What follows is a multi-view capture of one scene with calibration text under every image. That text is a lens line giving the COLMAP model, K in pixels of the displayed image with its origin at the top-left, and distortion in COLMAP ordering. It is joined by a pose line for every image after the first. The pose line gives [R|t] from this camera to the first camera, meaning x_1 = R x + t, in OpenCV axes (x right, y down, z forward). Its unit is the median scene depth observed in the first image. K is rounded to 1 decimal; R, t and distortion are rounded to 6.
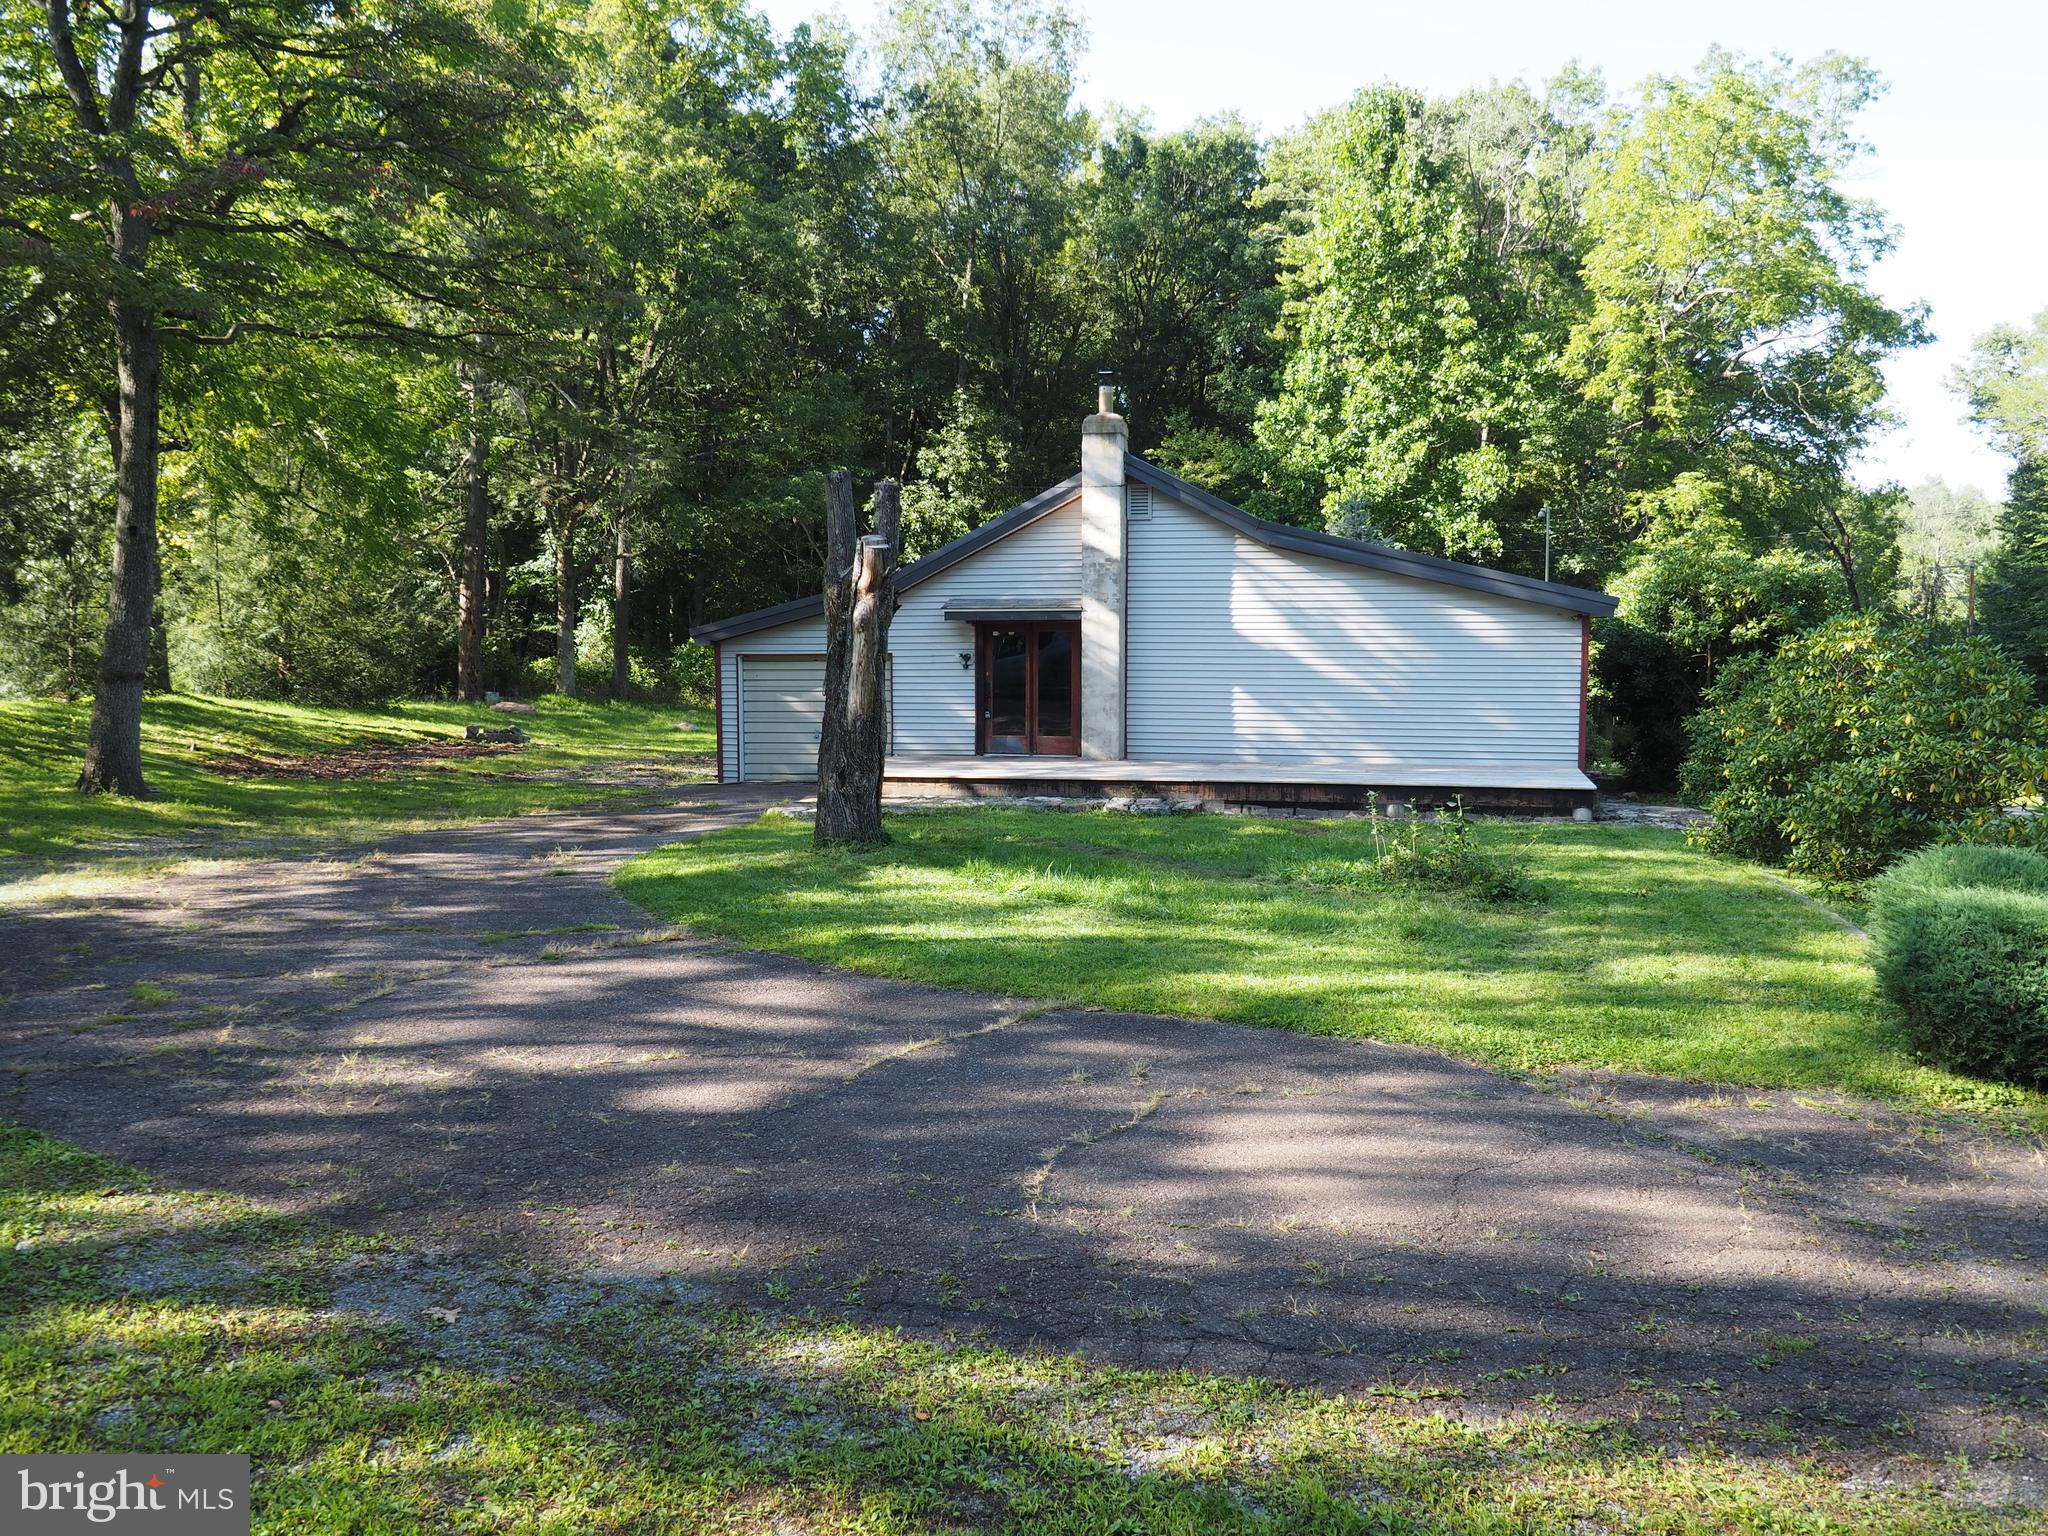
lens RADIAL K [[1768.1, 0, 1023.2], [0, 1768.1, 771.1], [0, 0, 1]] dist [0.005072, -0.016930]
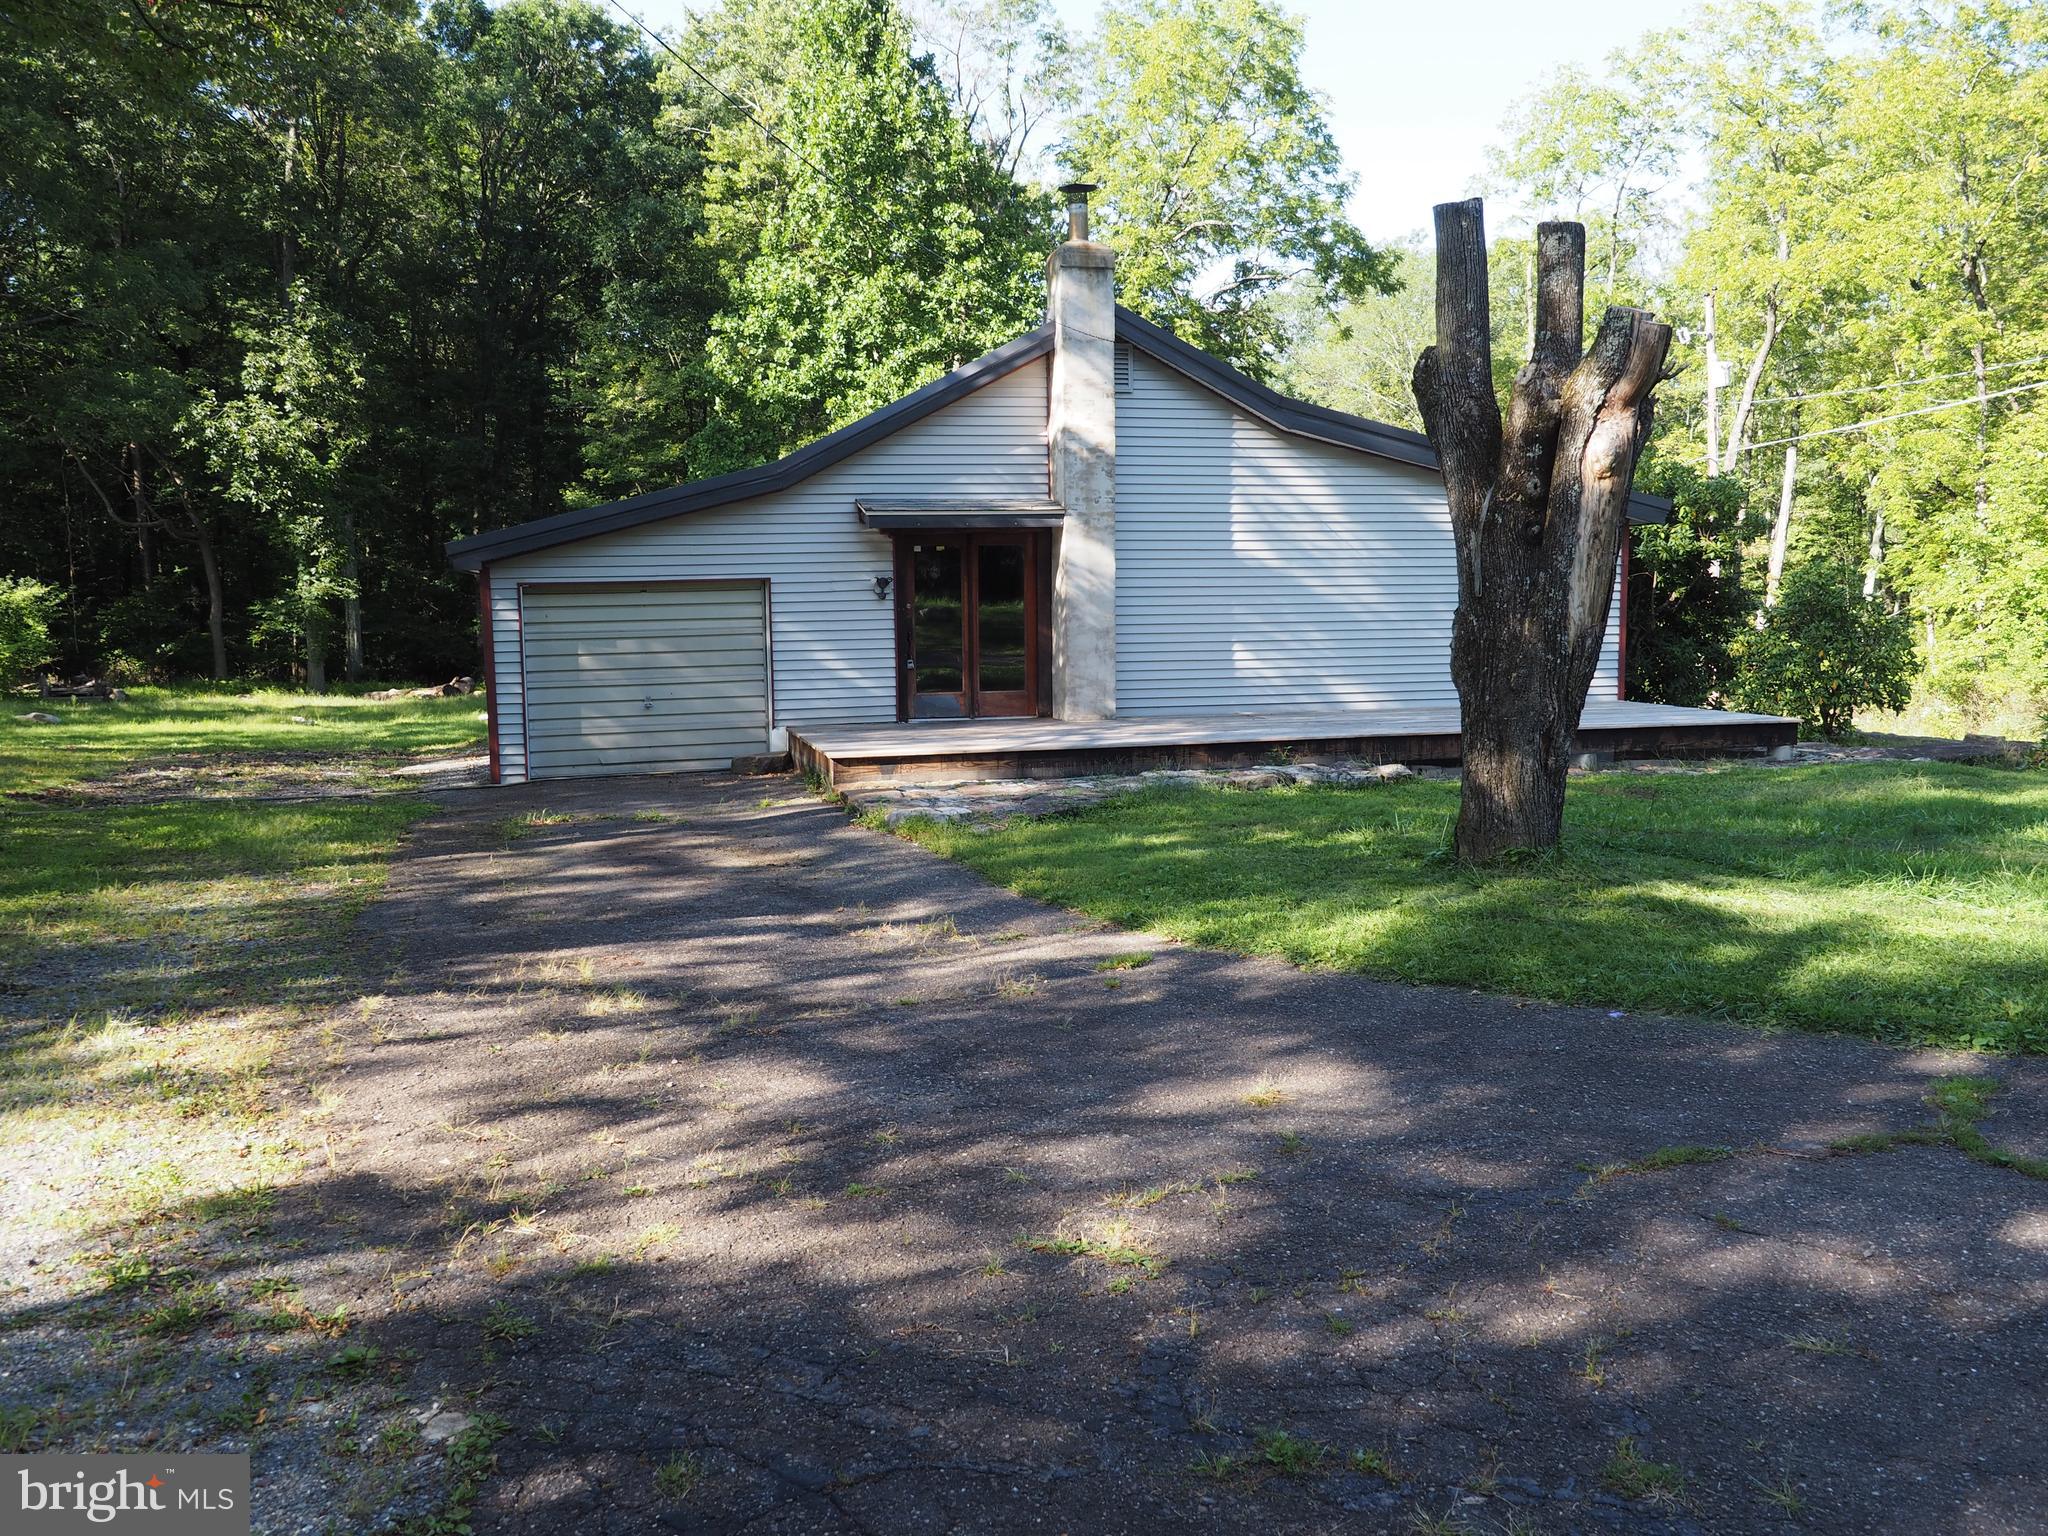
lens RADIAL K [[1768.1, 0, 1034.3], [0, 1768.1, 780.3], [0, 0, 1]] dist [0.005072, -0.016930]
pose [[0.880842, -0.061122, 0.469448, -0.162773], [0.051547, 0.998117, 0.033235, -0.003396], [-0.470595, -0.005077, 0.882335, 0.184426]]
